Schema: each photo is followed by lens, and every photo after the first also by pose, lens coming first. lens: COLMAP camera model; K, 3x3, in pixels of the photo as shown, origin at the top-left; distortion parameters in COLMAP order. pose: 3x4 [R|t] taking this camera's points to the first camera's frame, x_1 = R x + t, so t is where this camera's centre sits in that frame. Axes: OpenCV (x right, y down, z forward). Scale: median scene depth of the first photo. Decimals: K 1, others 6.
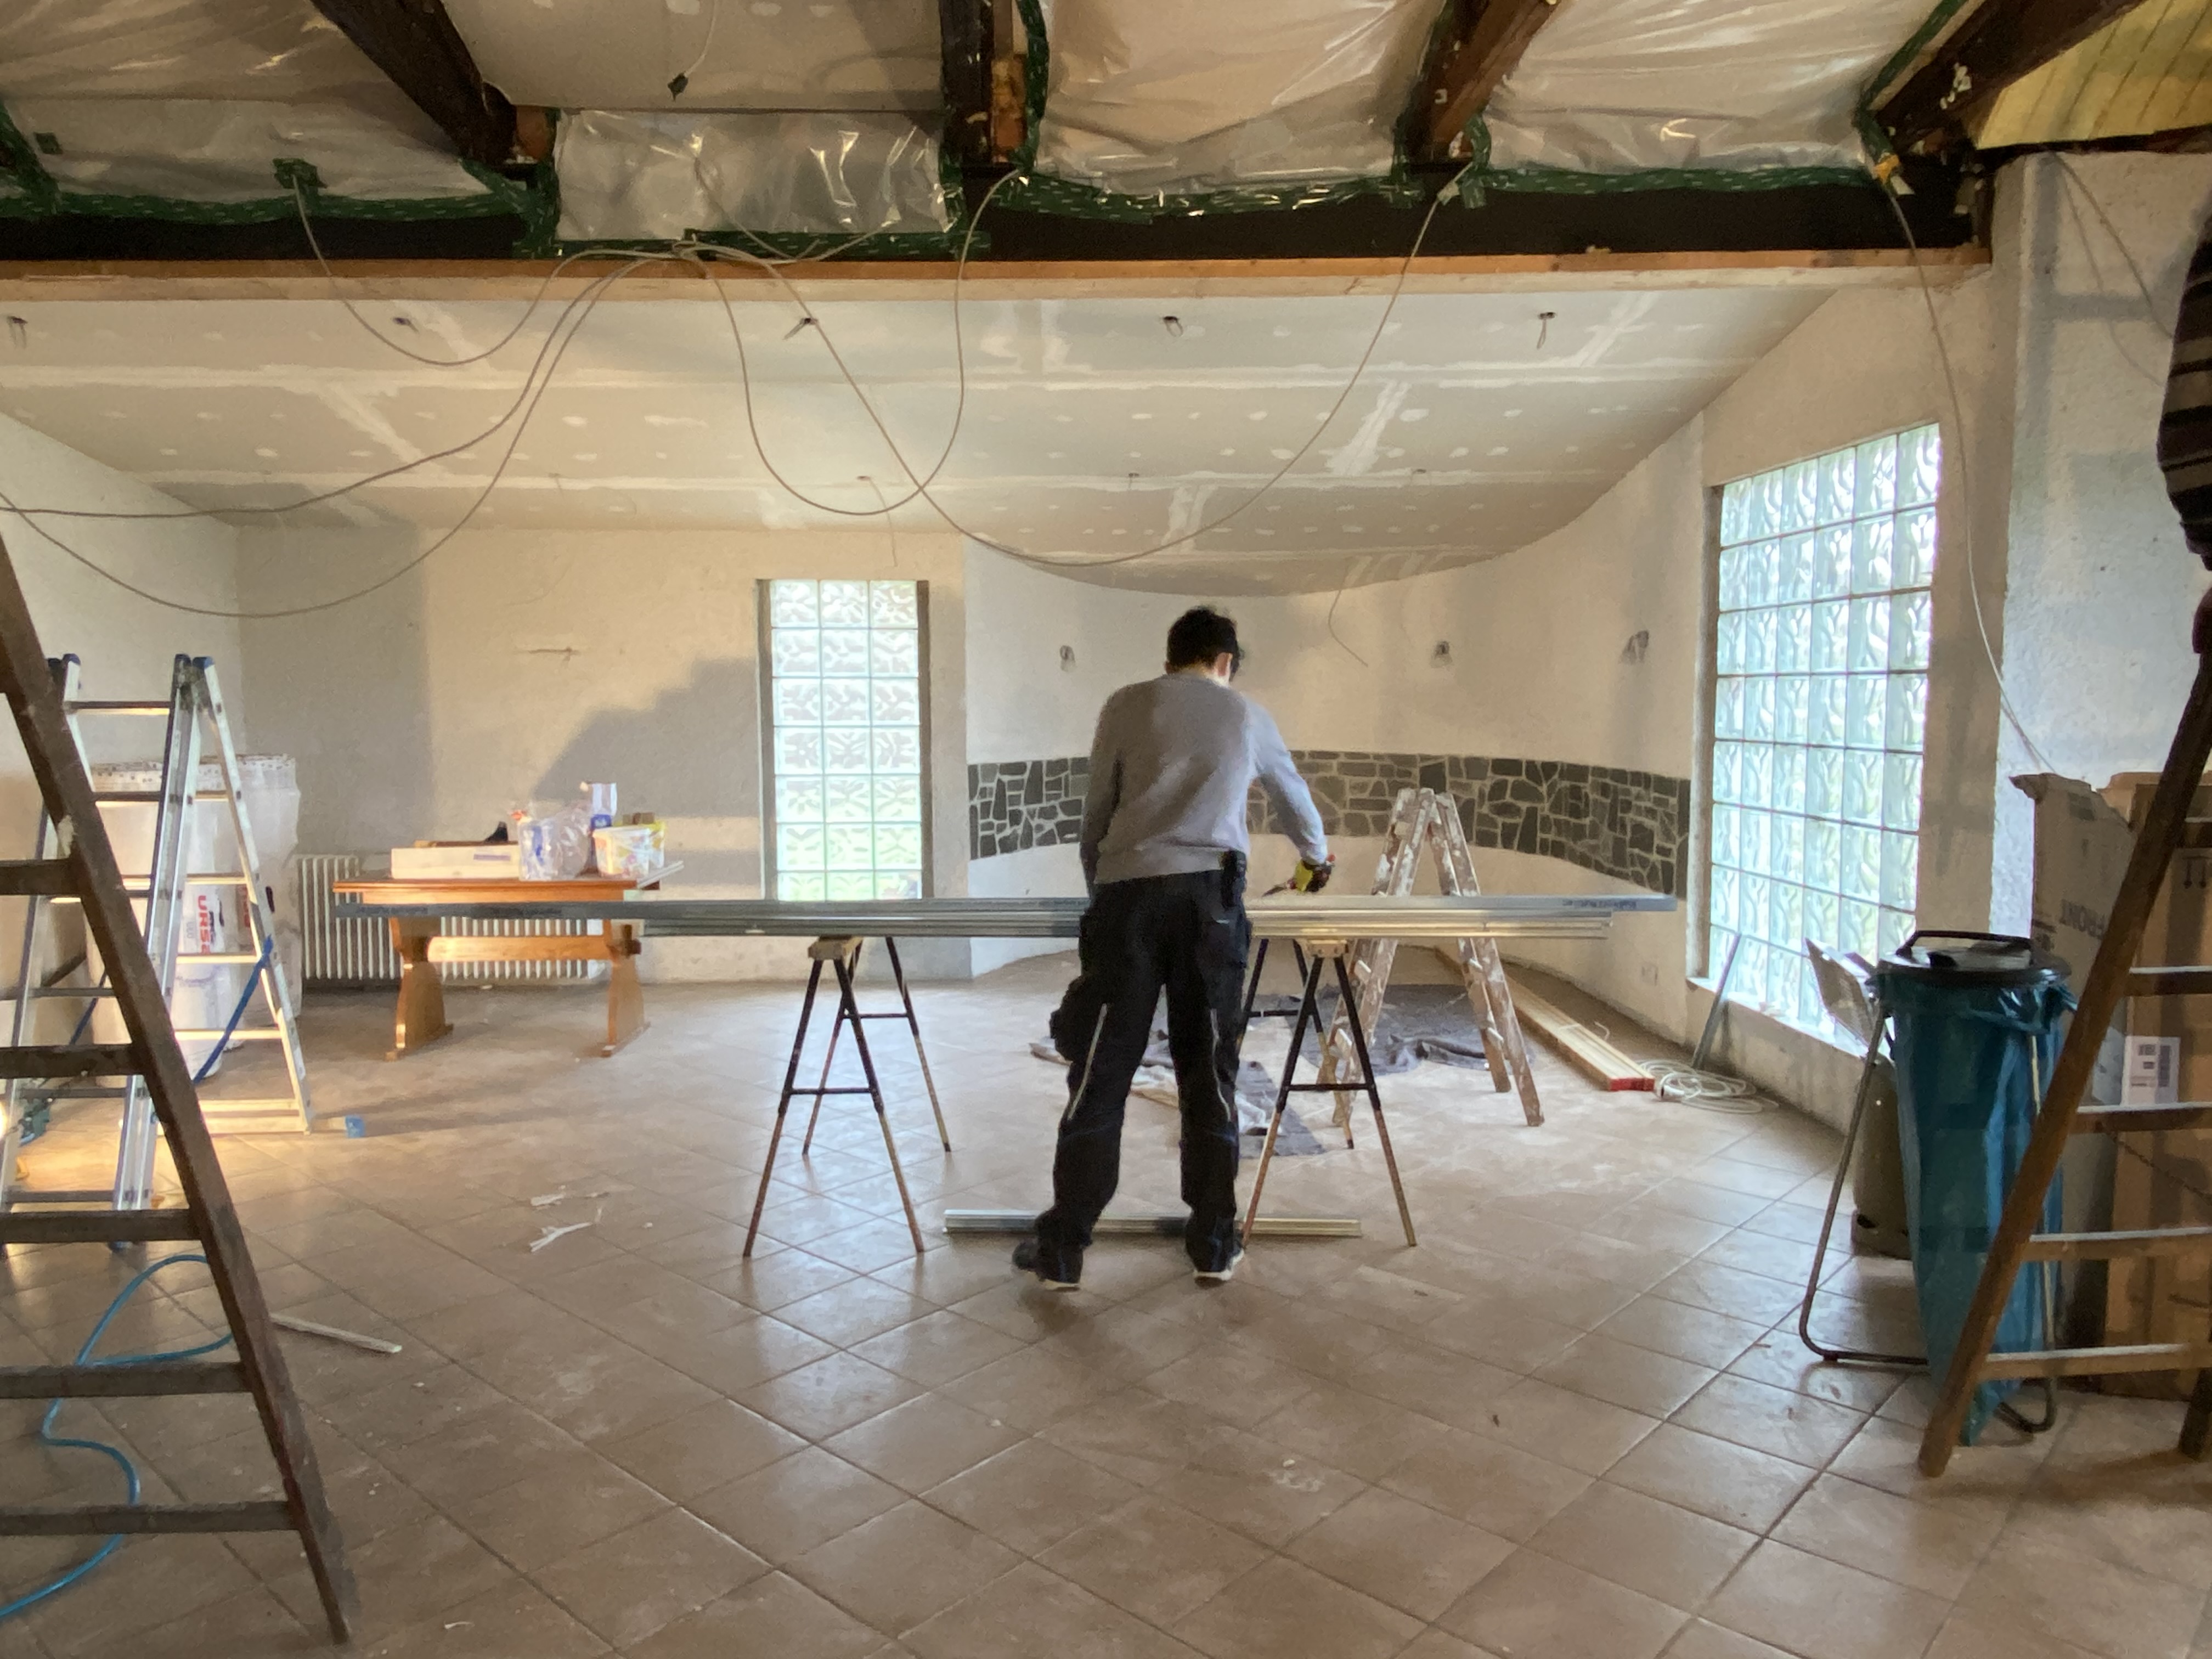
lens RADIAL K [[1502.8, 0, 1100.2], [0, 1502.8, 817.7], [0, 0, 1]] dist [0.012898, -0.001601]
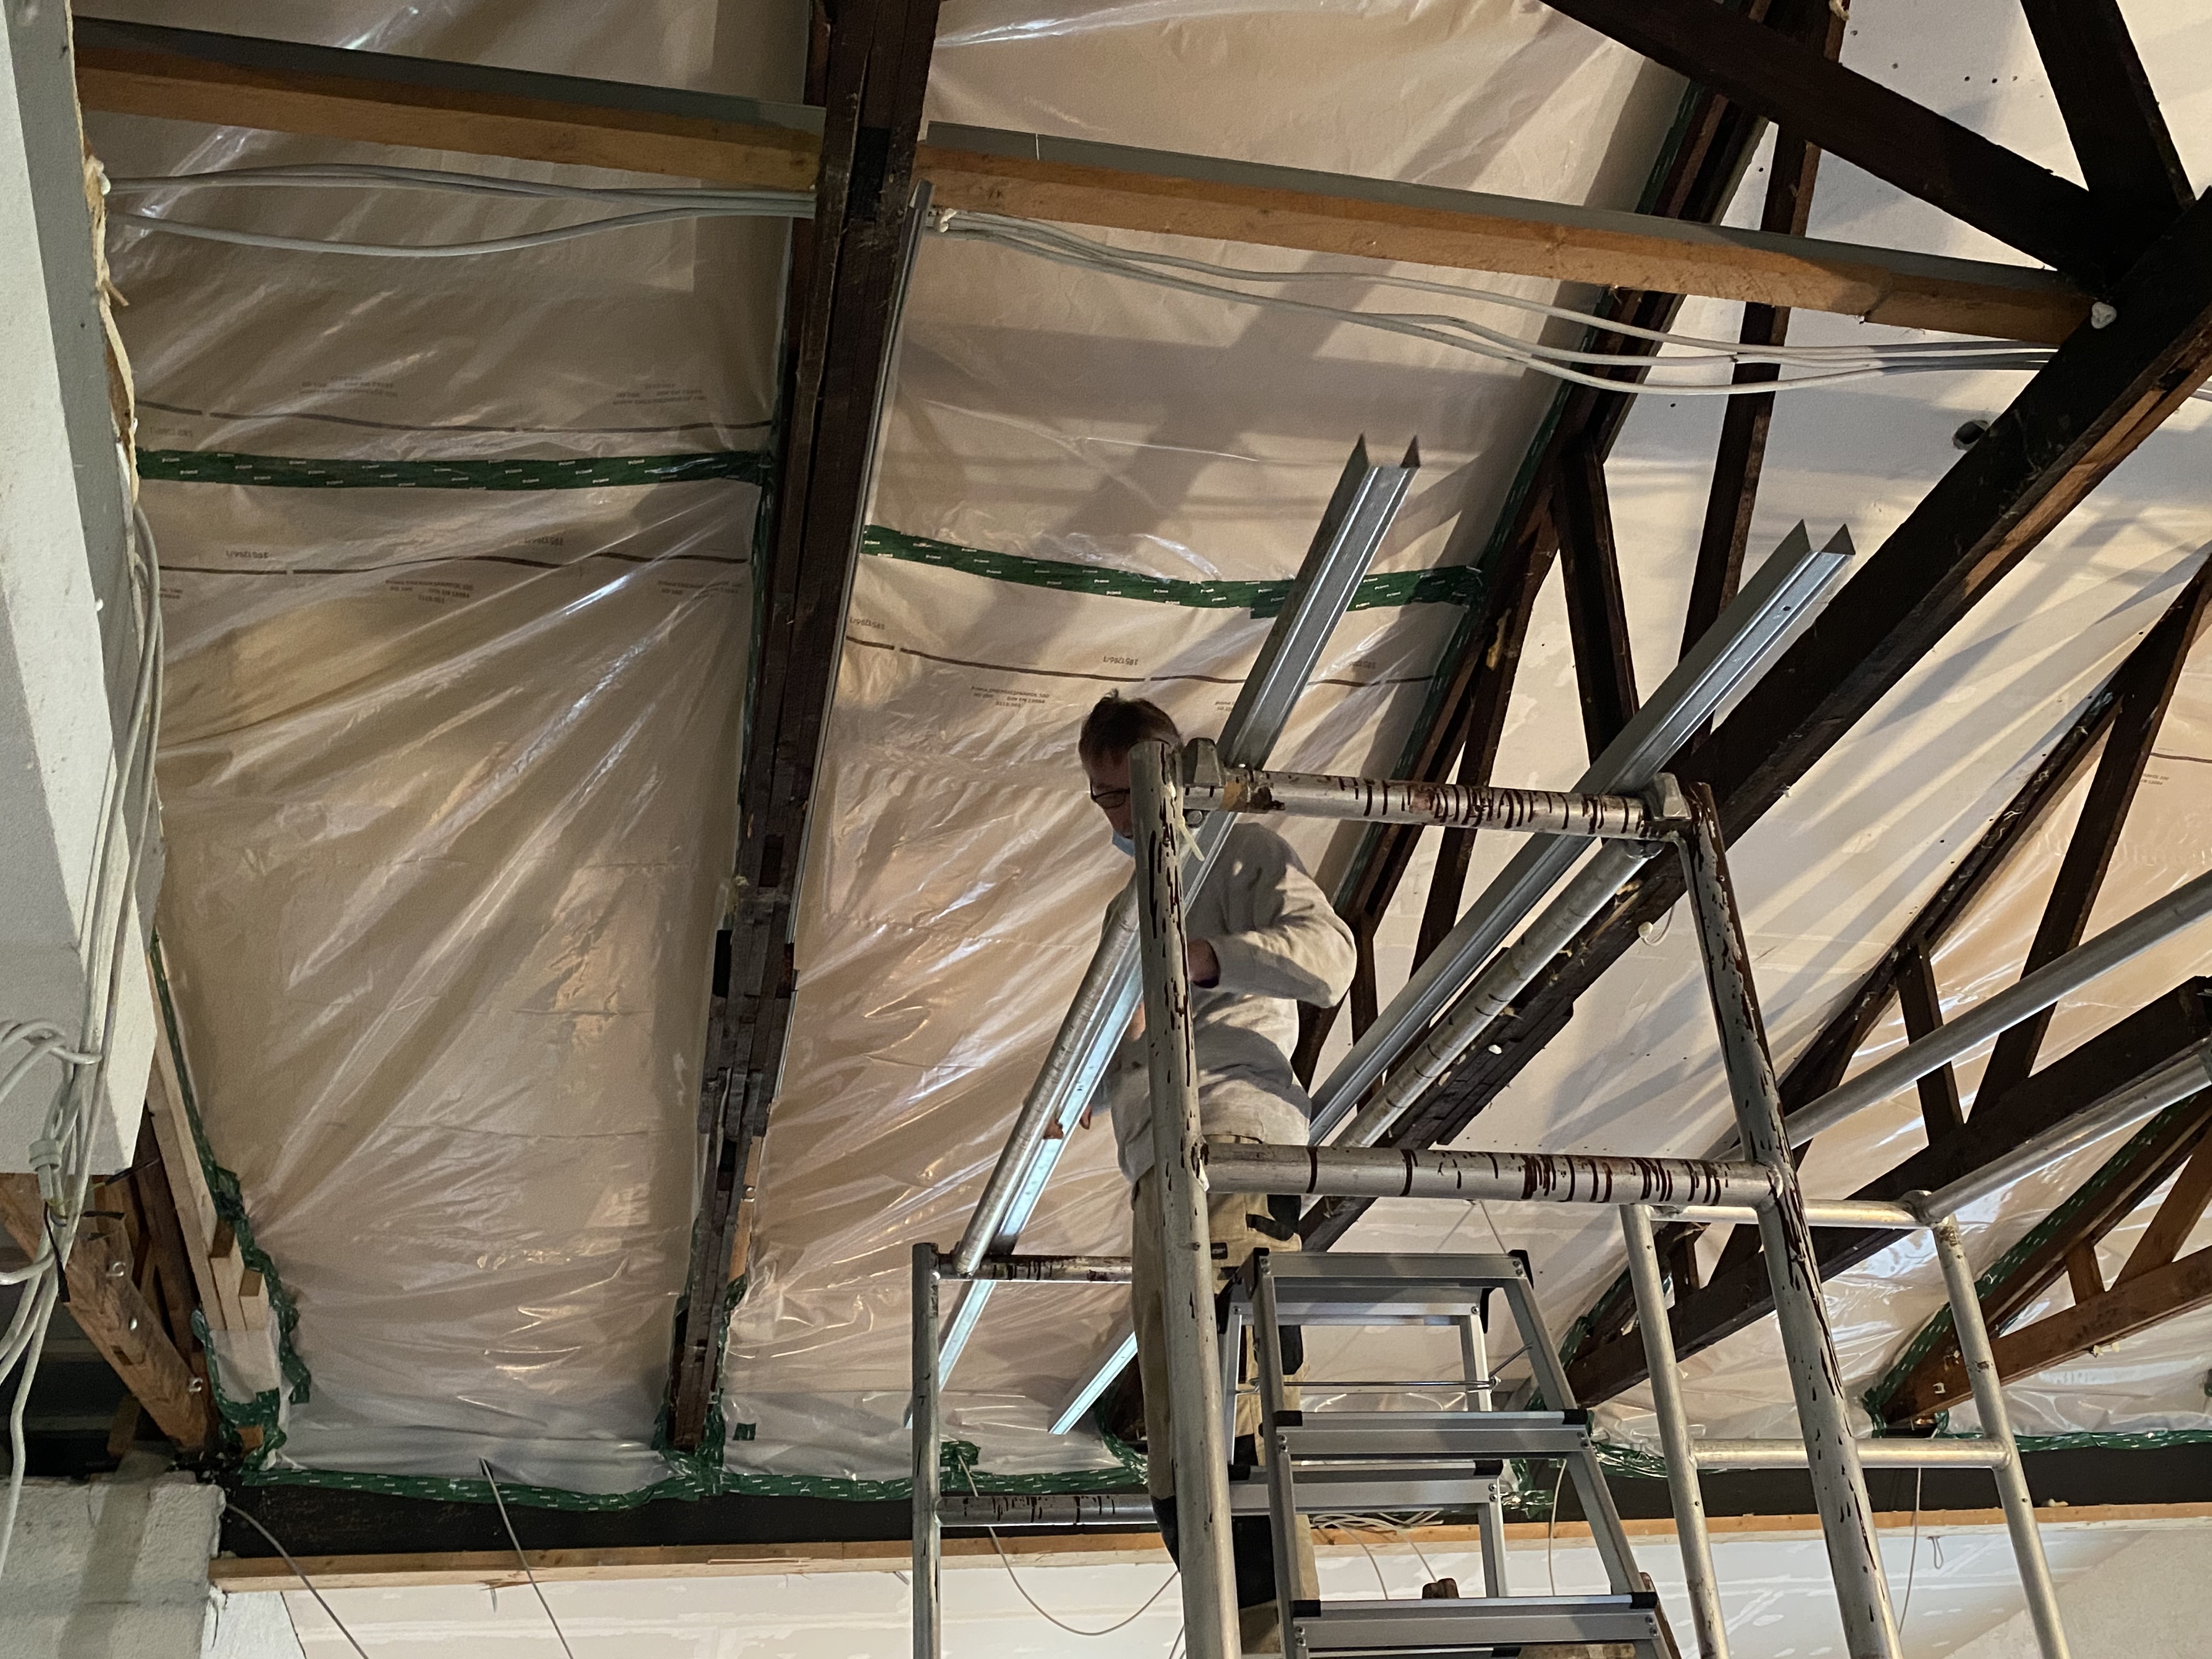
lens RADIAL K [[1960.2, 0, 1106.0], [0, 1960.2, 829.5], [0, 0, 1]] dist [0.025468, 0.008611]
pose [[0.984584, 0.041748, 0.169855, -0.378333], [0.059506, 0.833222, -0.549728, -0.010119], [-0.164477, 0.551361, 0.817893, -0.228892]]
